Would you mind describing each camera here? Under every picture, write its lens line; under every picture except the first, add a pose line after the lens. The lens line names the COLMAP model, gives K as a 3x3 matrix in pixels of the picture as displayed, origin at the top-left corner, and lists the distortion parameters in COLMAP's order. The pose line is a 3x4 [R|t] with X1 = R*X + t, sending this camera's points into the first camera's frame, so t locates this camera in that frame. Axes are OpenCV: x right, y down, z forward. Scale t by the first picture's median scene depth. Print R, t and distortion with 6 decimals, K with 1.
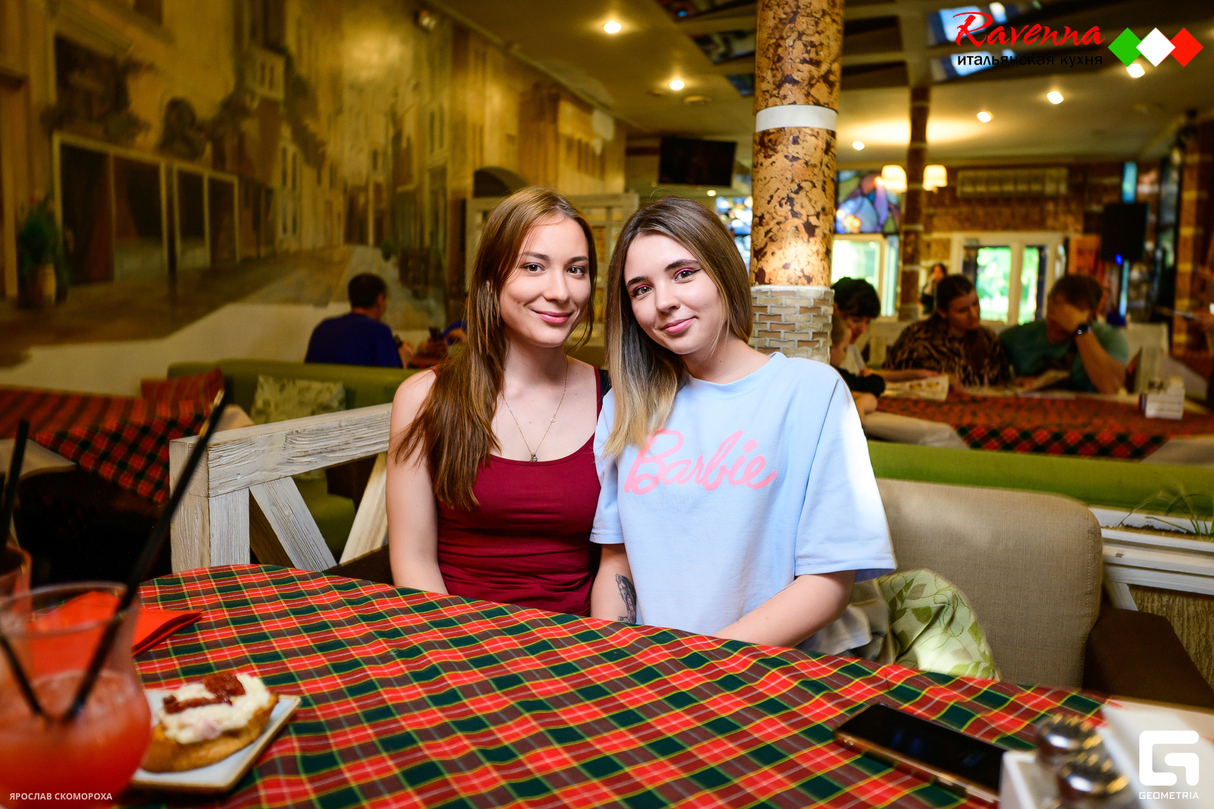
lens RADIAL K [[701.3, 0, 607.0], [0, 701.3, 404.5], [0, 0, 1]] dist [-0.015102, -0.000683]
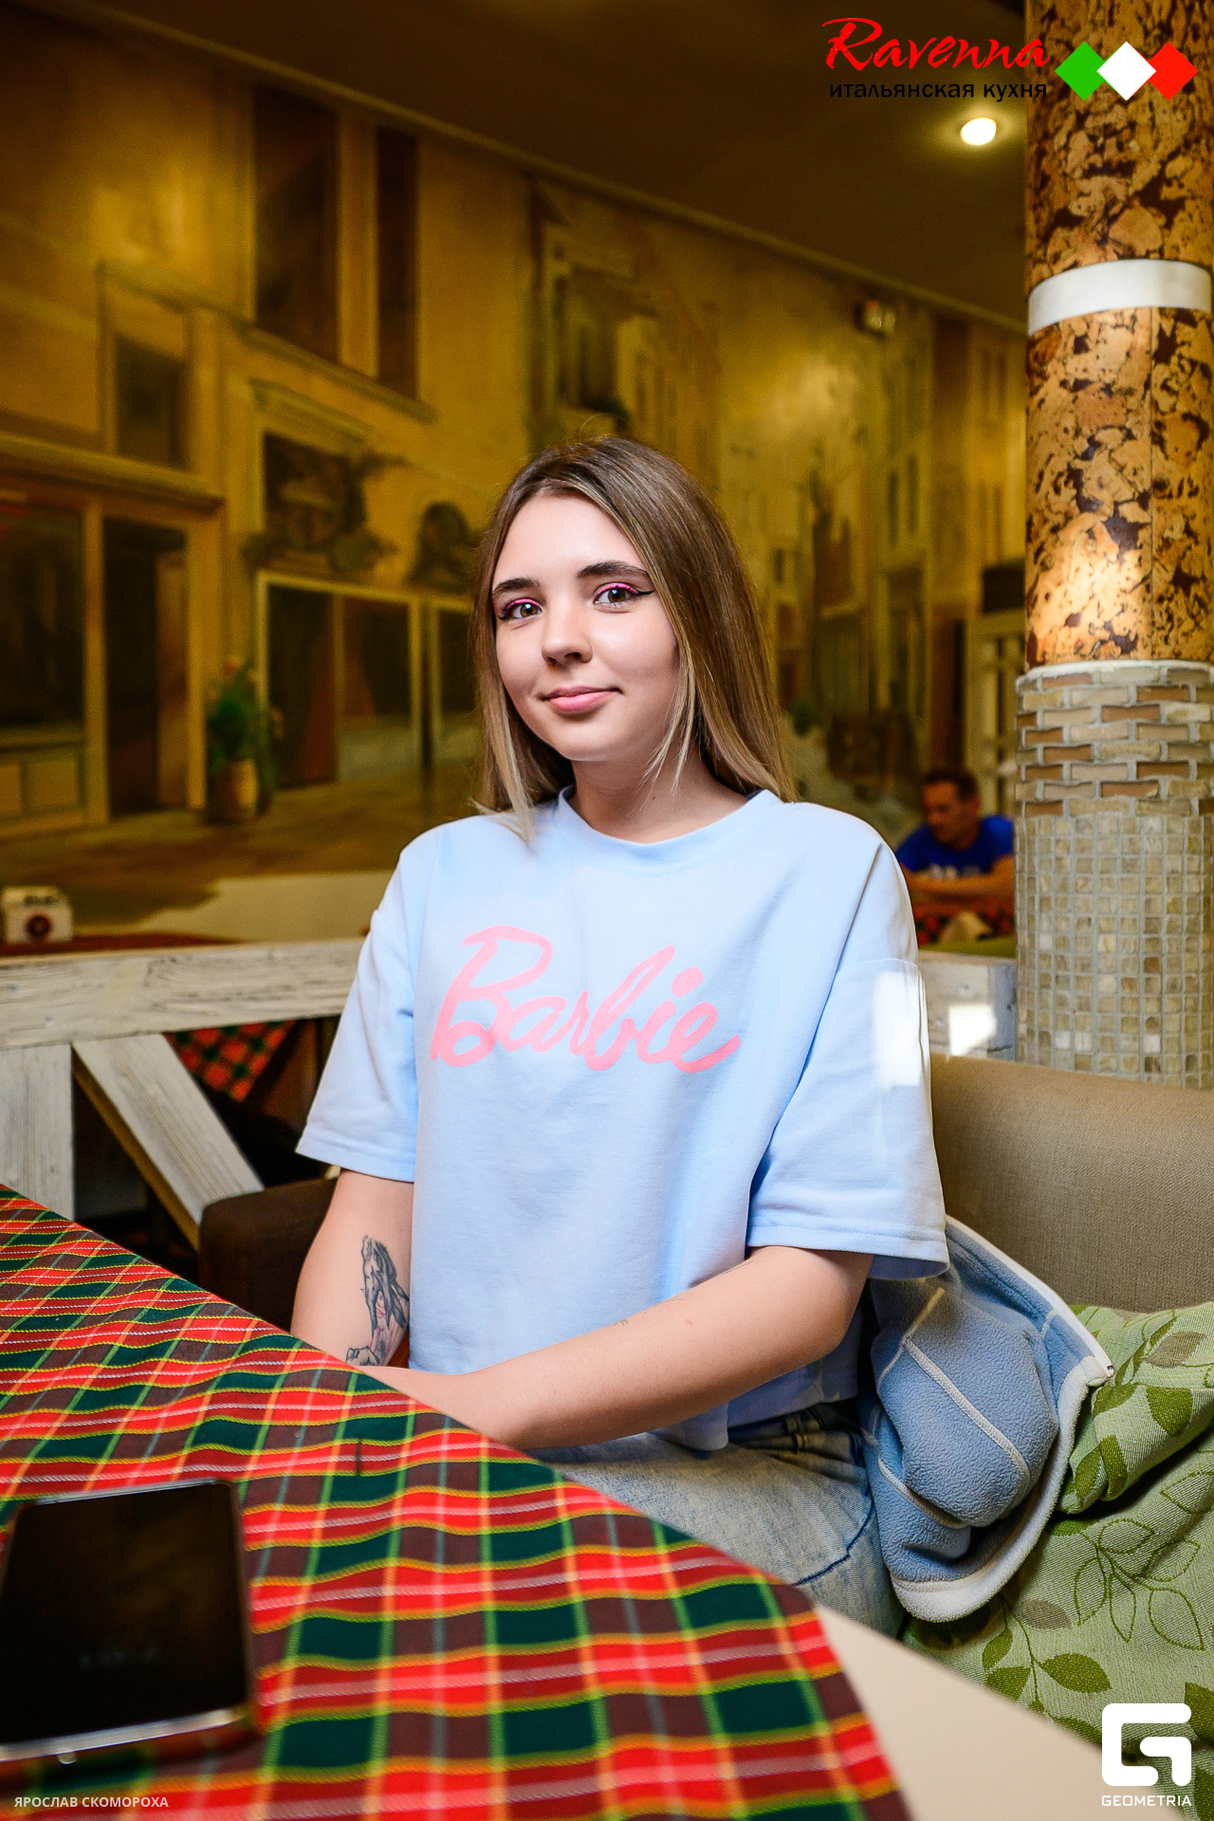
lens RADIAL K [[1265.9, 0, 607.0], [0, 1265.9, 910.5], [0, 0, 1]] dist [-0.014440, -0.002322]
pose [[0.898850, -0.001945, -0.438252, 0.344501], [-0.024278, 0.998234, -0.054224, 0.041449], [0.437583, 0.059379, 0.897215, 0.147649]]
